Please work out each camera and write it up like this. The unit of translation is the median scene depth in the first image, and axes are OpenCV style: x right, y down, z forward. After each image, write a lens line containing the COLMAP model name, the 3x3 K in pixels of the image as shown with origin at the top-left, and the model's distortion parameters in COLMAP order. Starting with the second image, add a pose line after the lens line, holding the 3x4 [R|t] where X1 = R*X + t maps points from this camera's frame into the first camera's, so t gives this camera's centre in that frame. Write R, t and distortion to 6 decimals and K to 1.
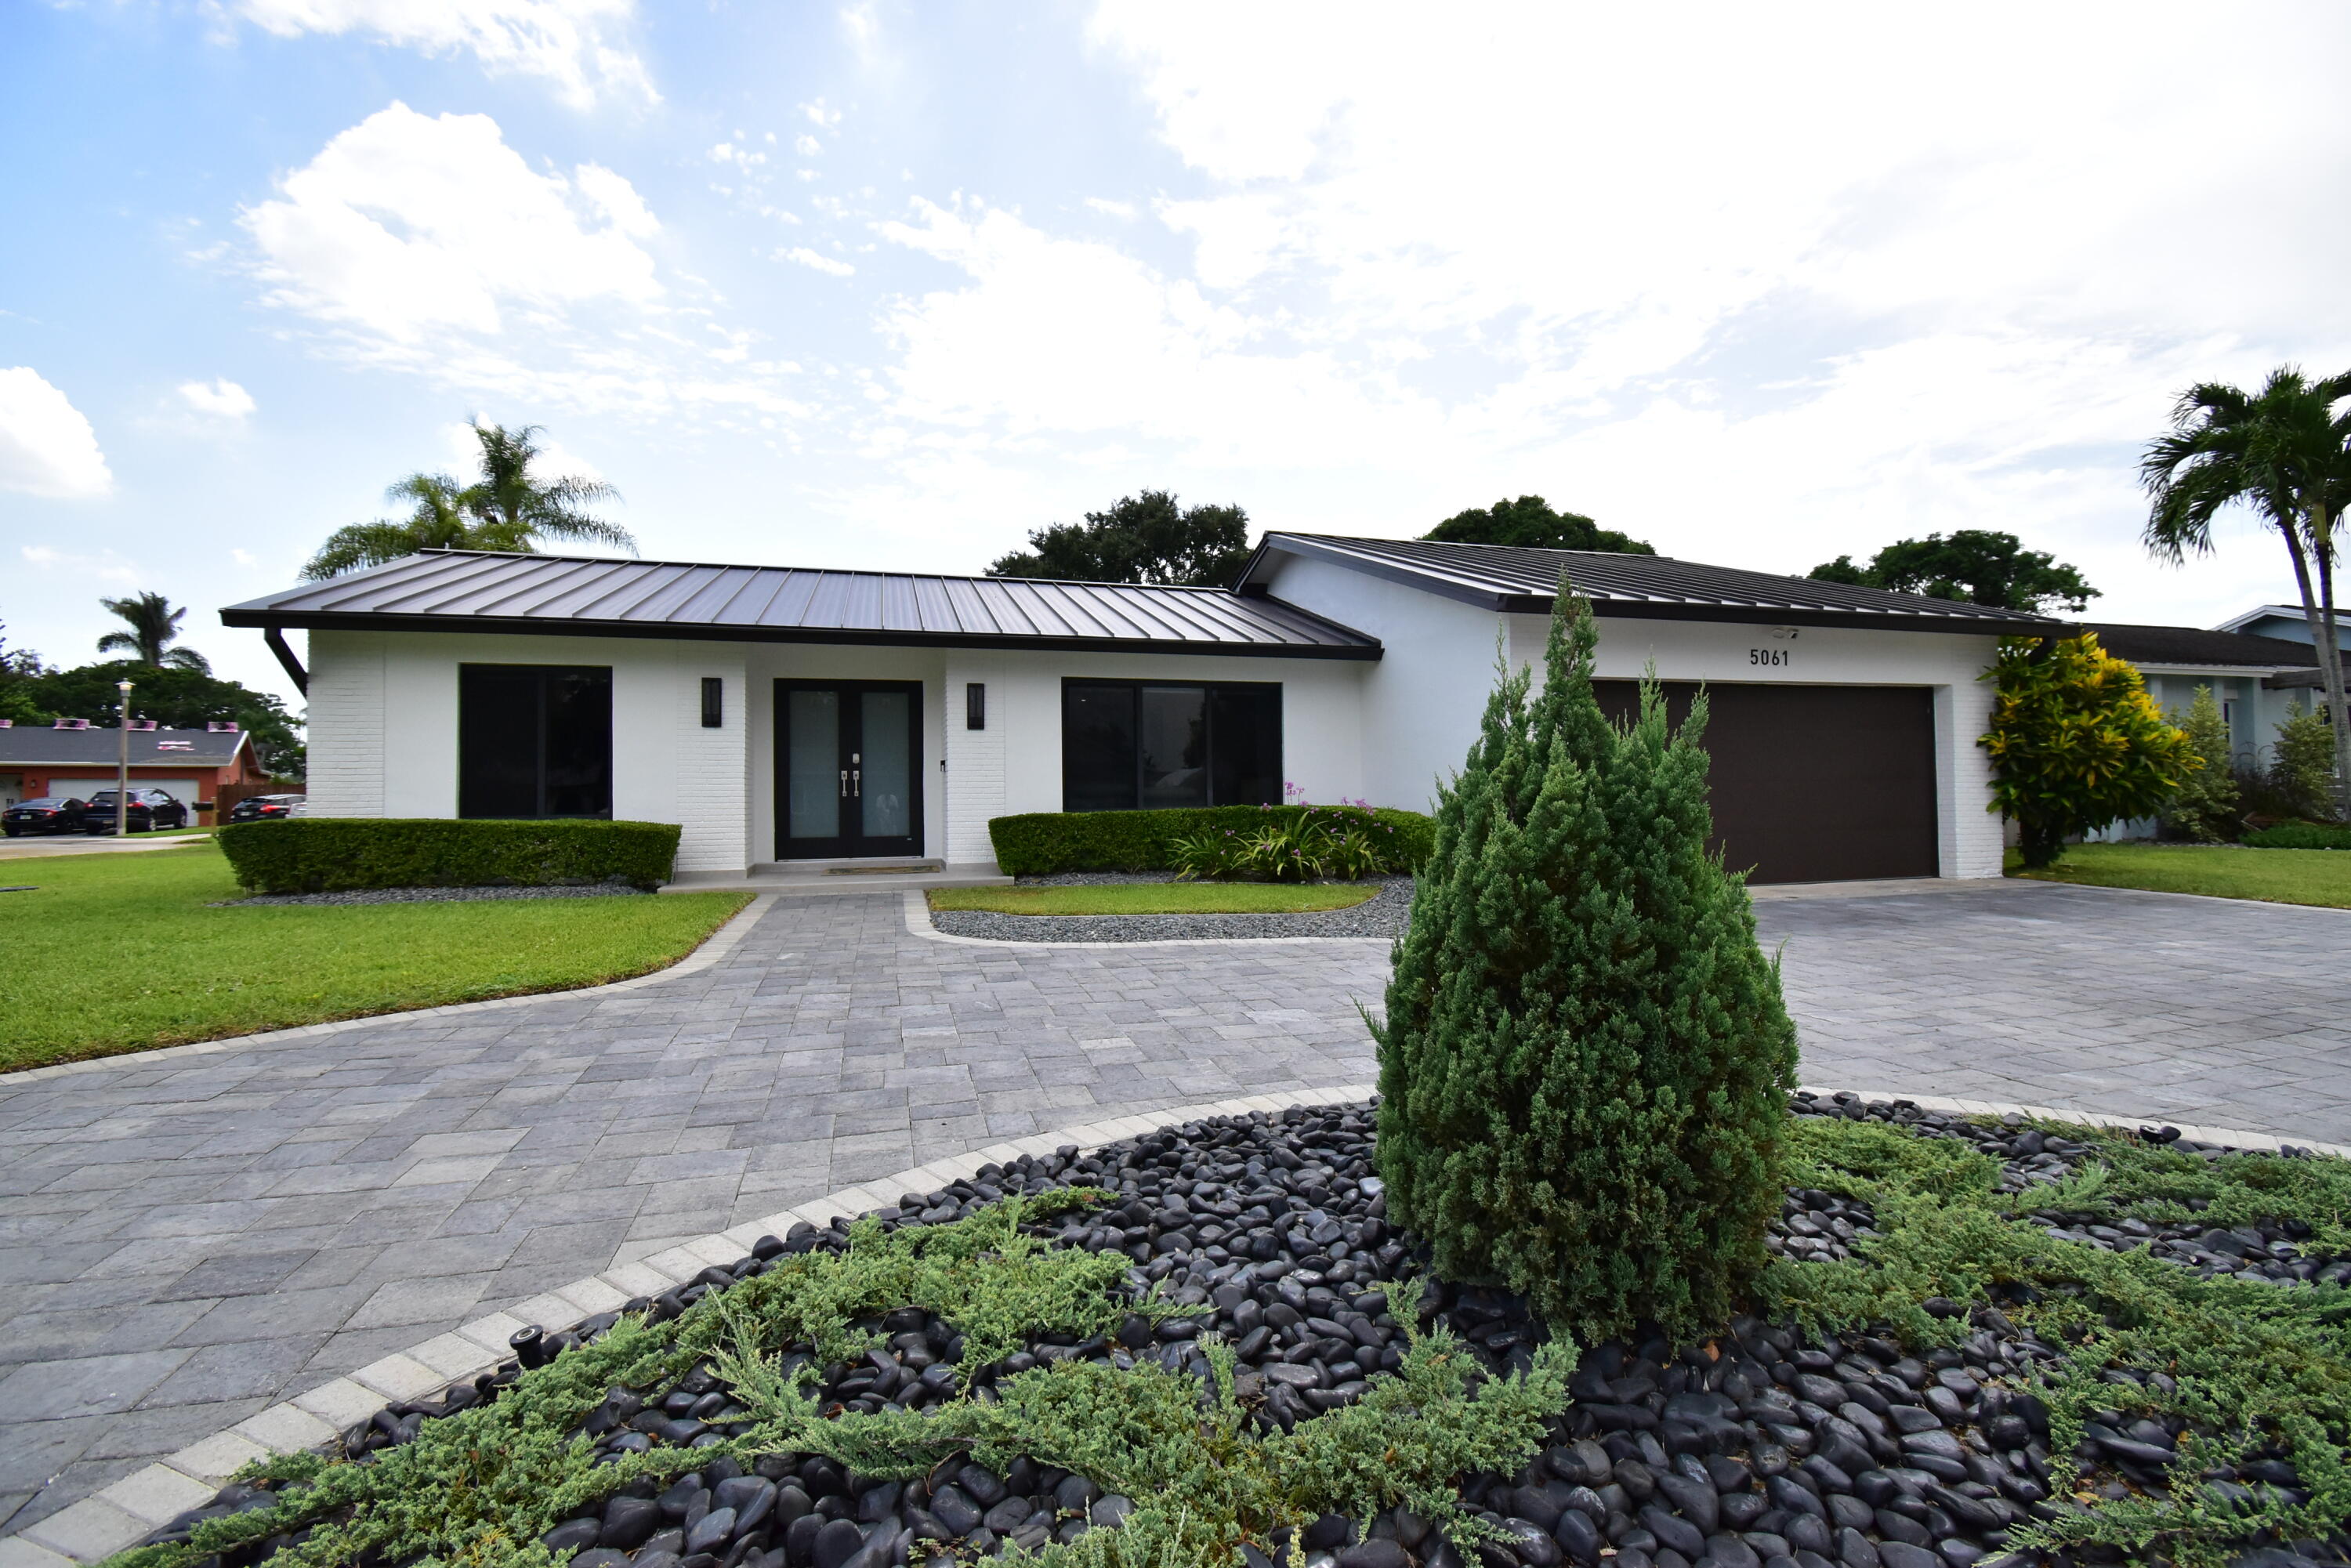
lens RADIAL K [[1032.2, 0, 1185.0], [0, 1032.2, 777.2], [0, 0, 1]] dist [0.013121, -0.018529]
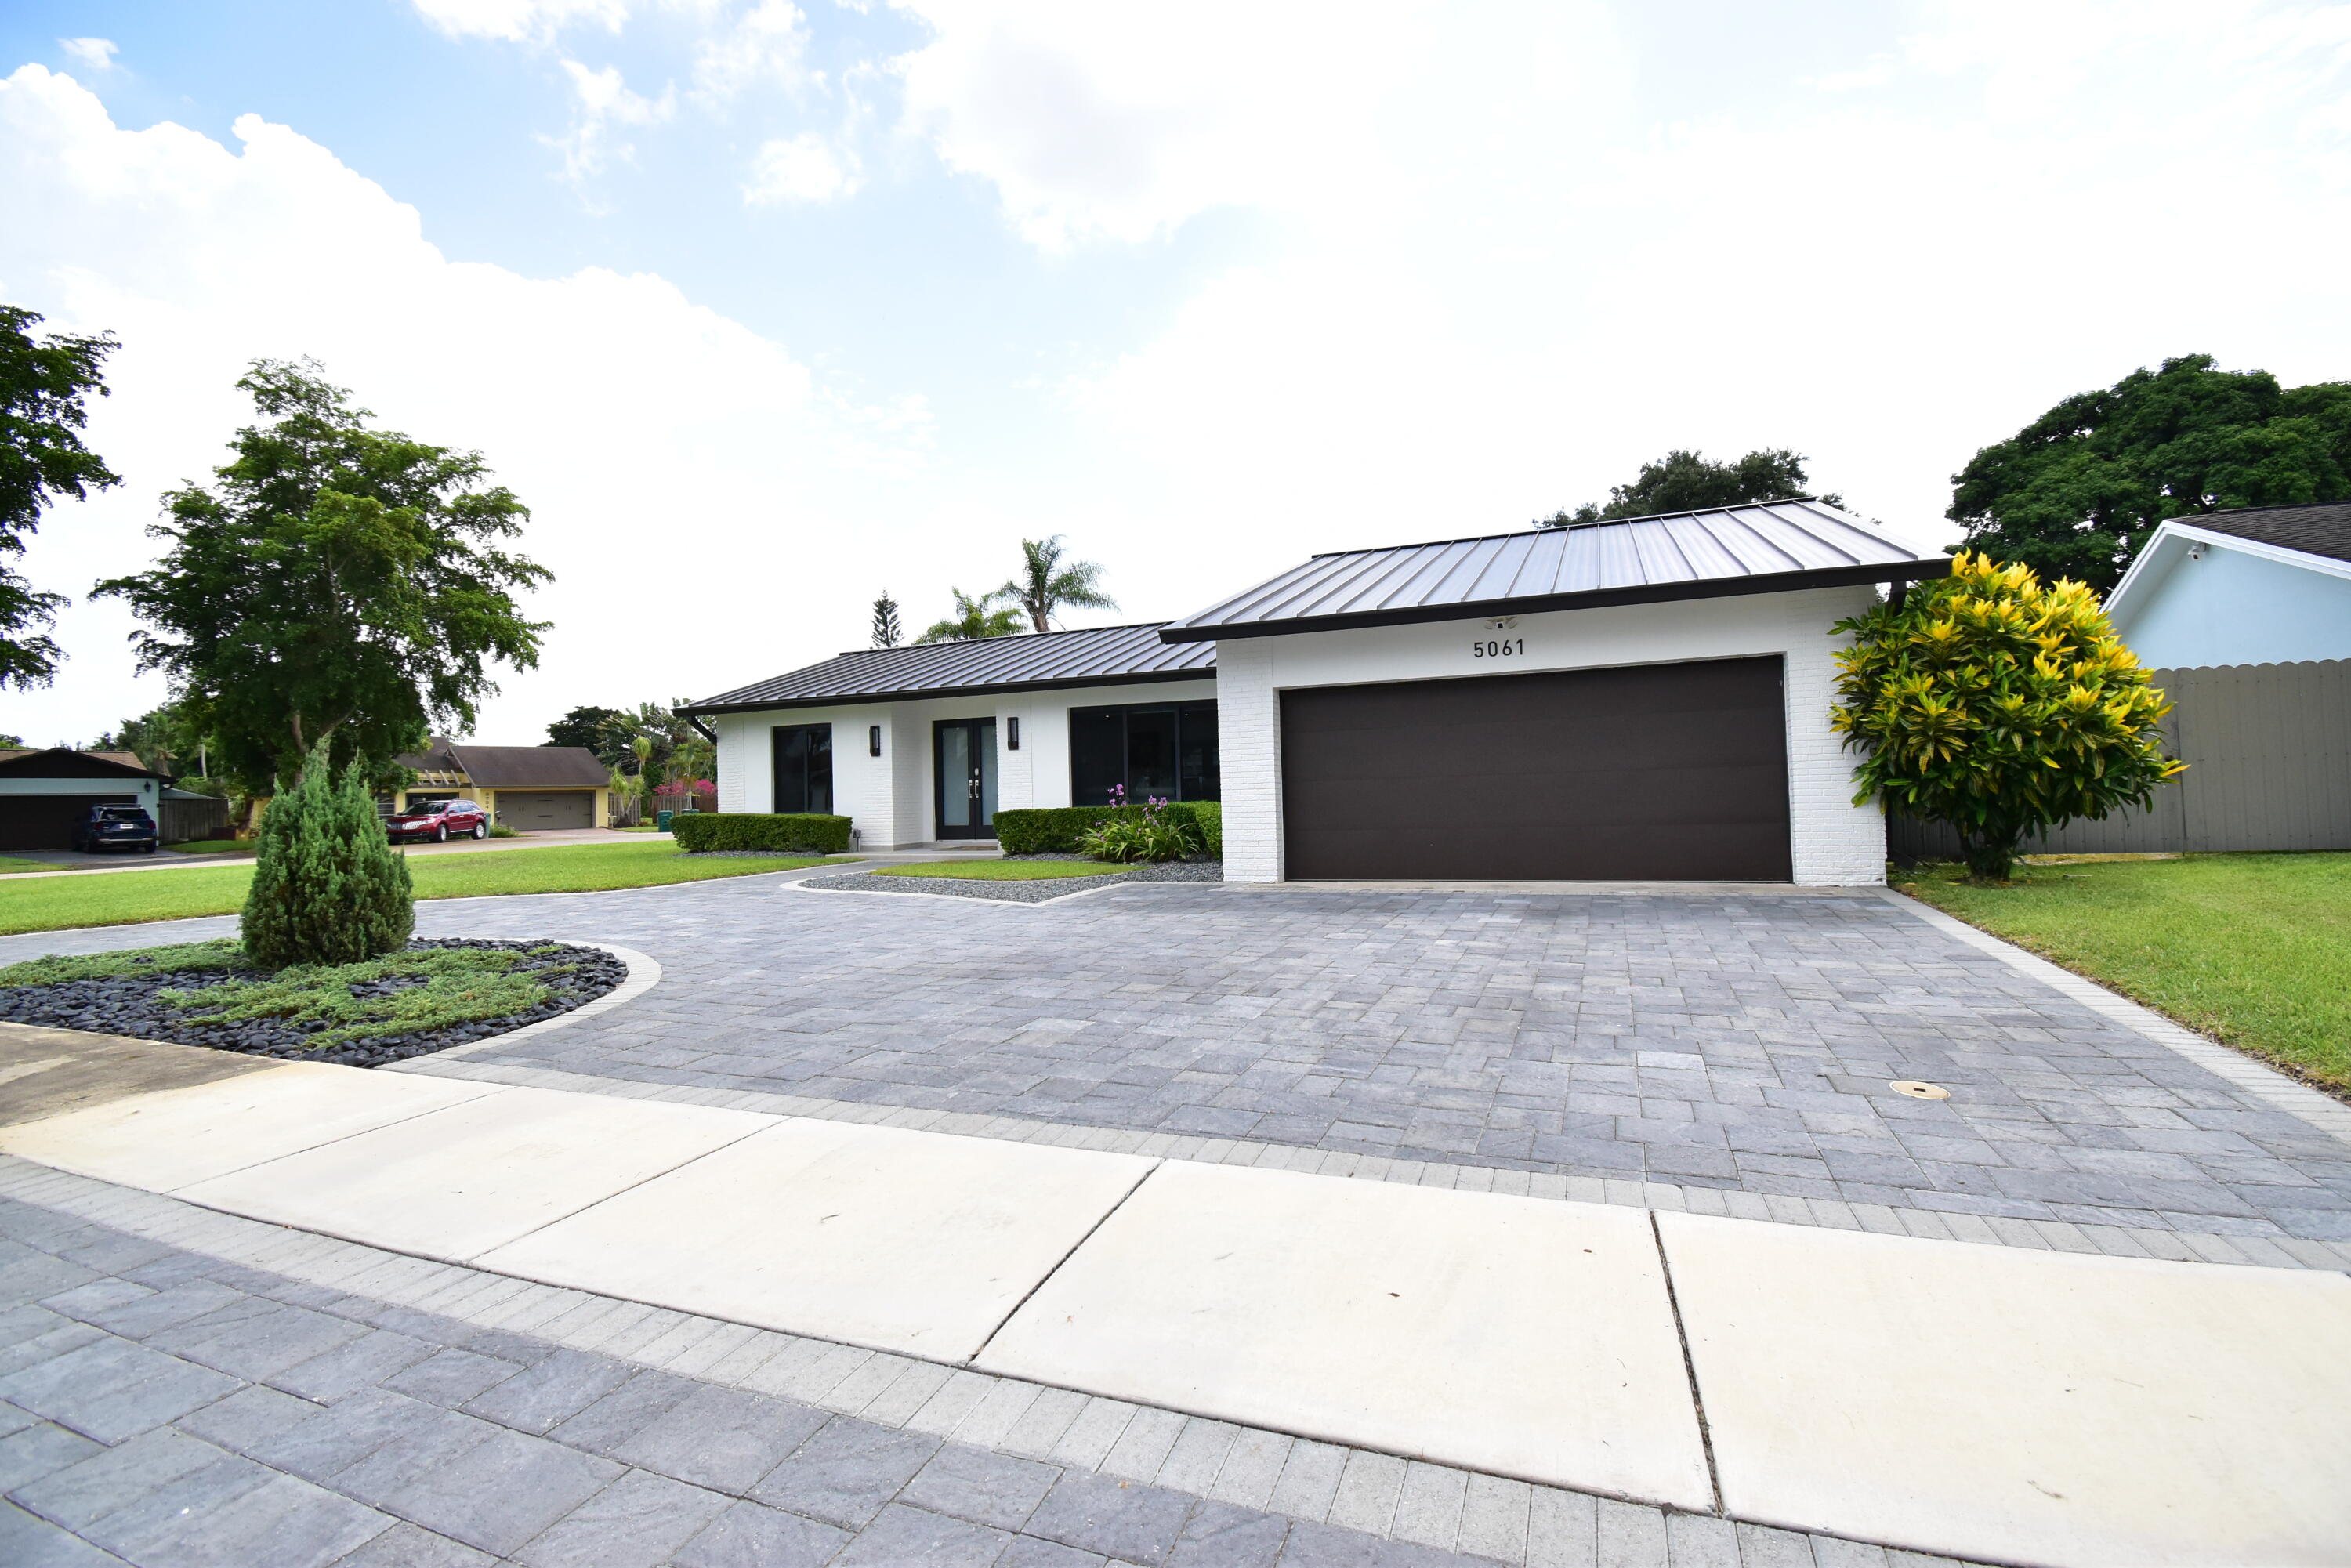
lens RADIAL K [[1032.2, 0, 1174.7], [0, 1032.2, 775.9], [0, 0, 1]] dist [0.013121, -0.018529]
pose [[0.774273, -0.023370, -0.632420, 0.238464], [0.026913, 0.999630, -0.003990, 0.000242], [0.632280, -0.013931, 0.774615, 0.011724]]
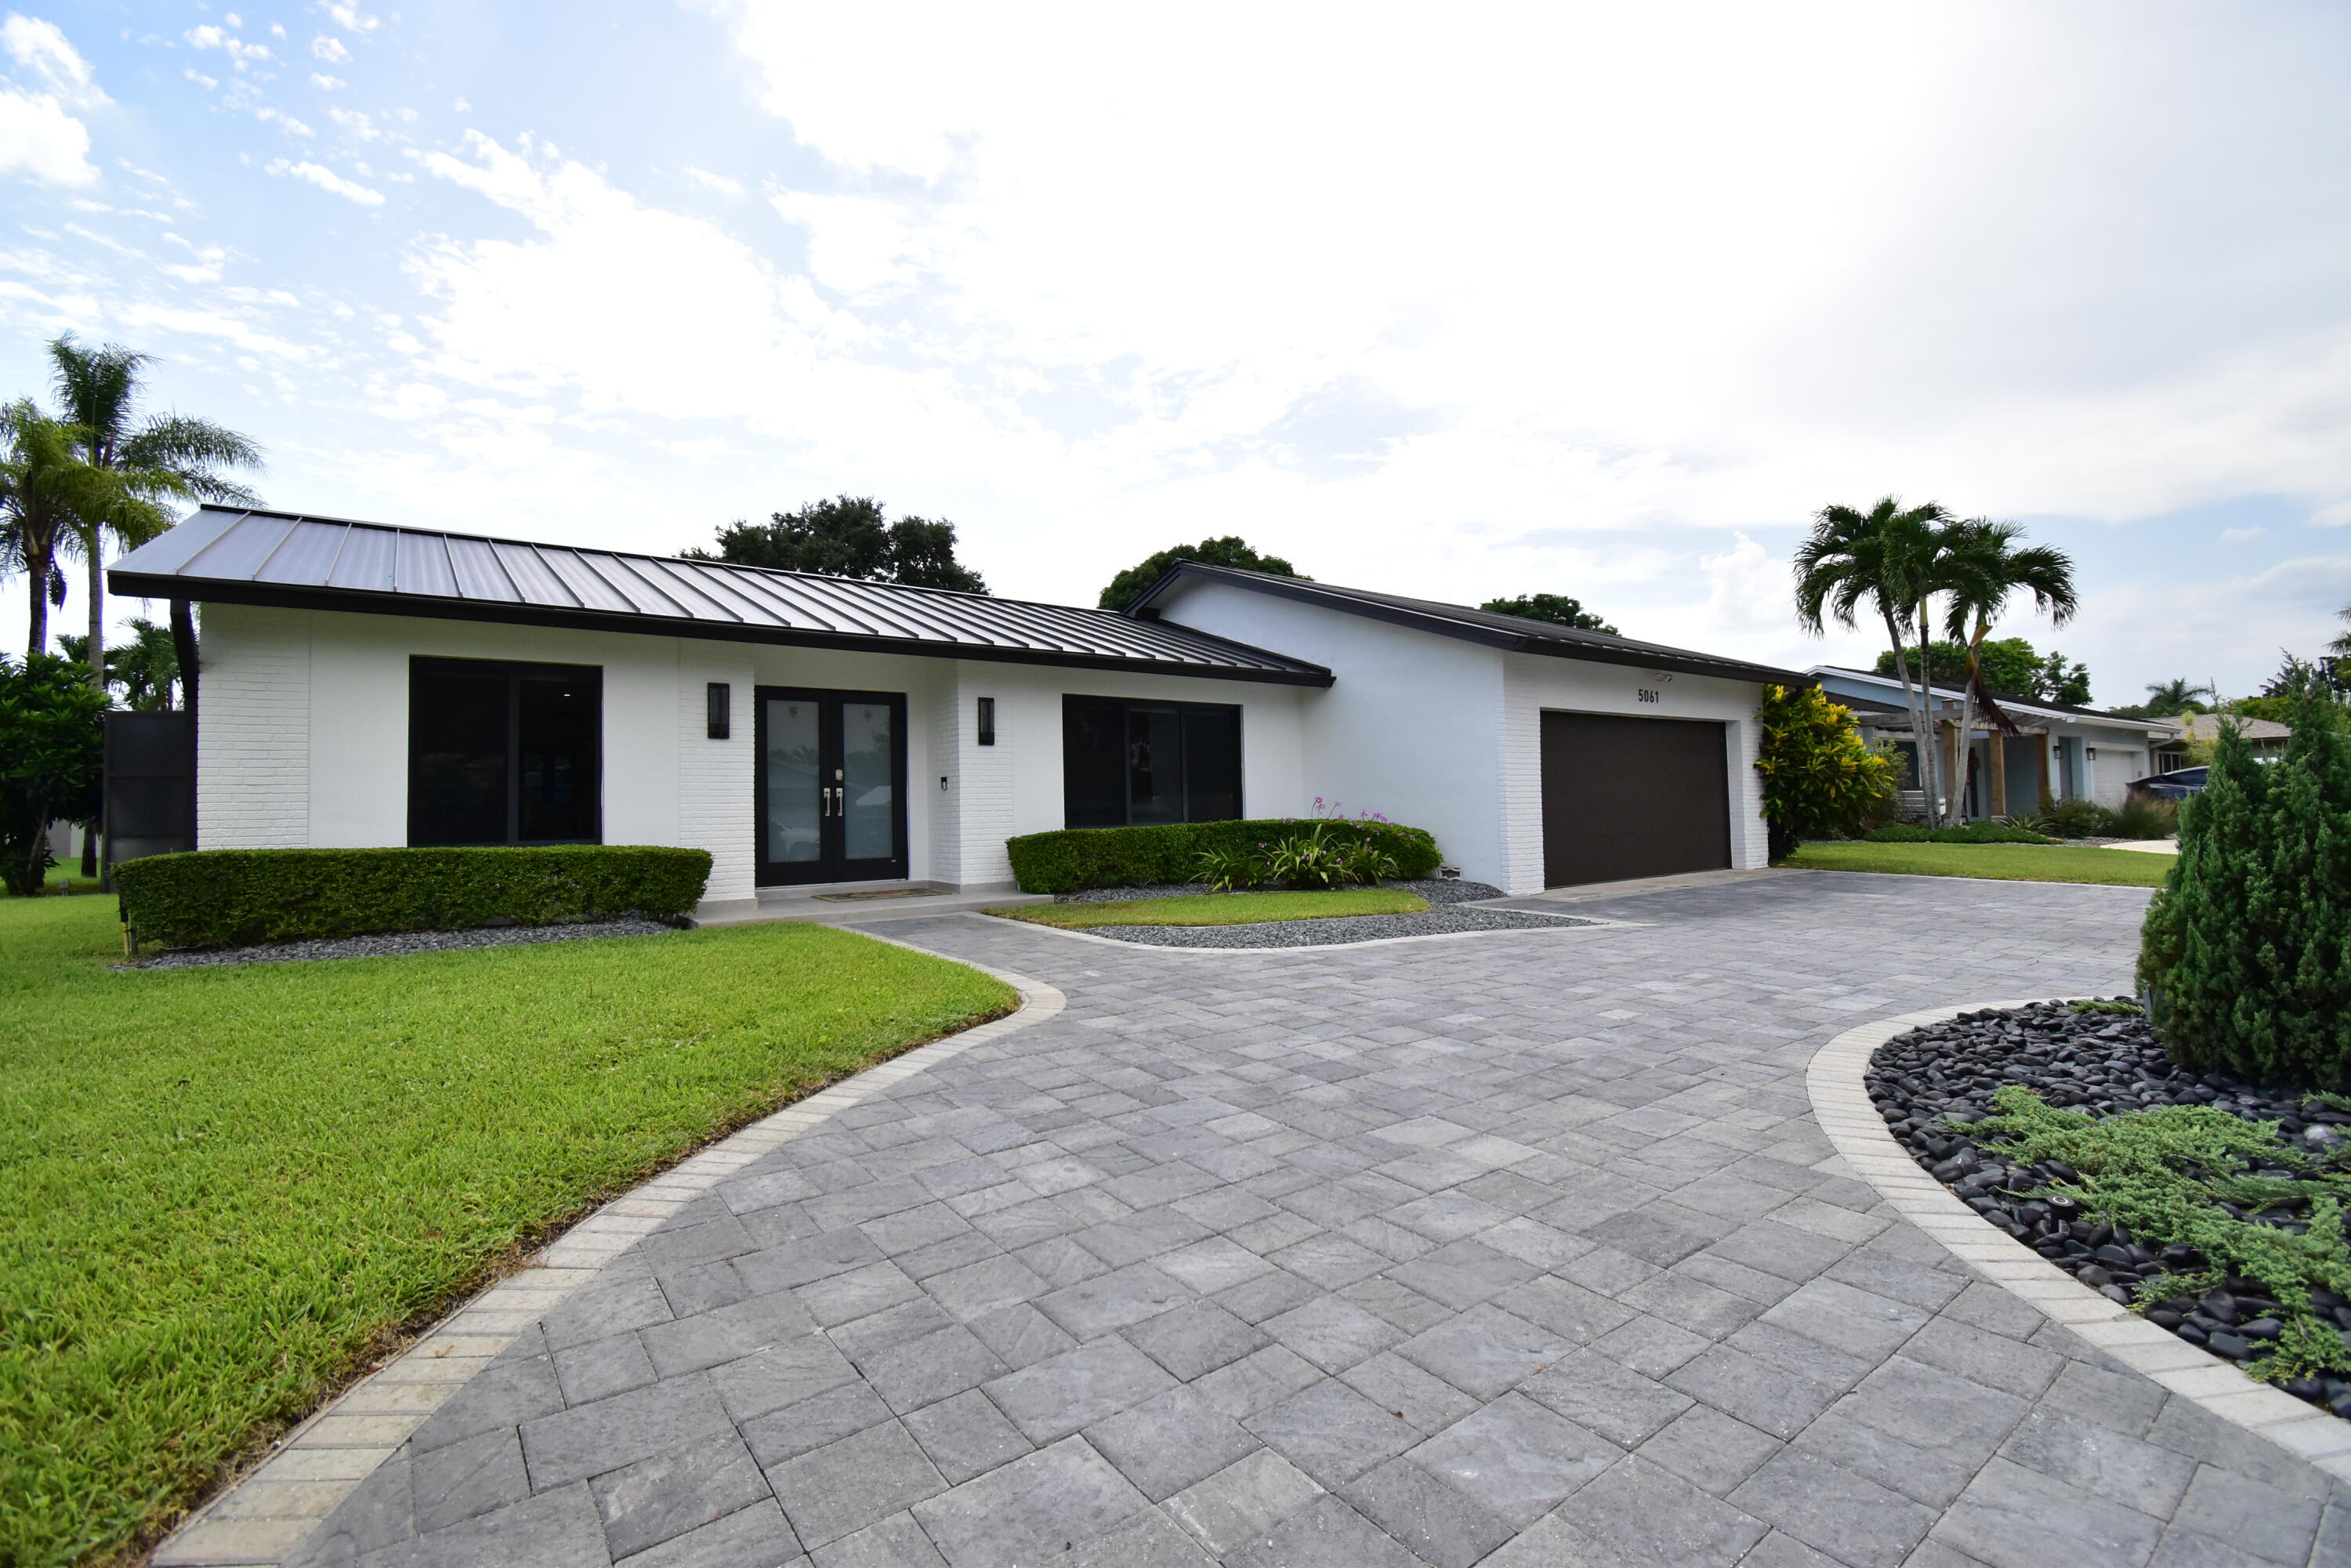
lens RADIAL K [[1032.2, 0, 1188.4], [0, 1032.2, 756.5], [0, 0, 1]] dist [0.013121, -0.018529]
pose [[0.933275, 0.009249, 0.359044, -0.103564], [0.004947, 0.999242, -0.038601, 0.000835], [-0.359129, 0.037802, 0.932522, 0.007048]]
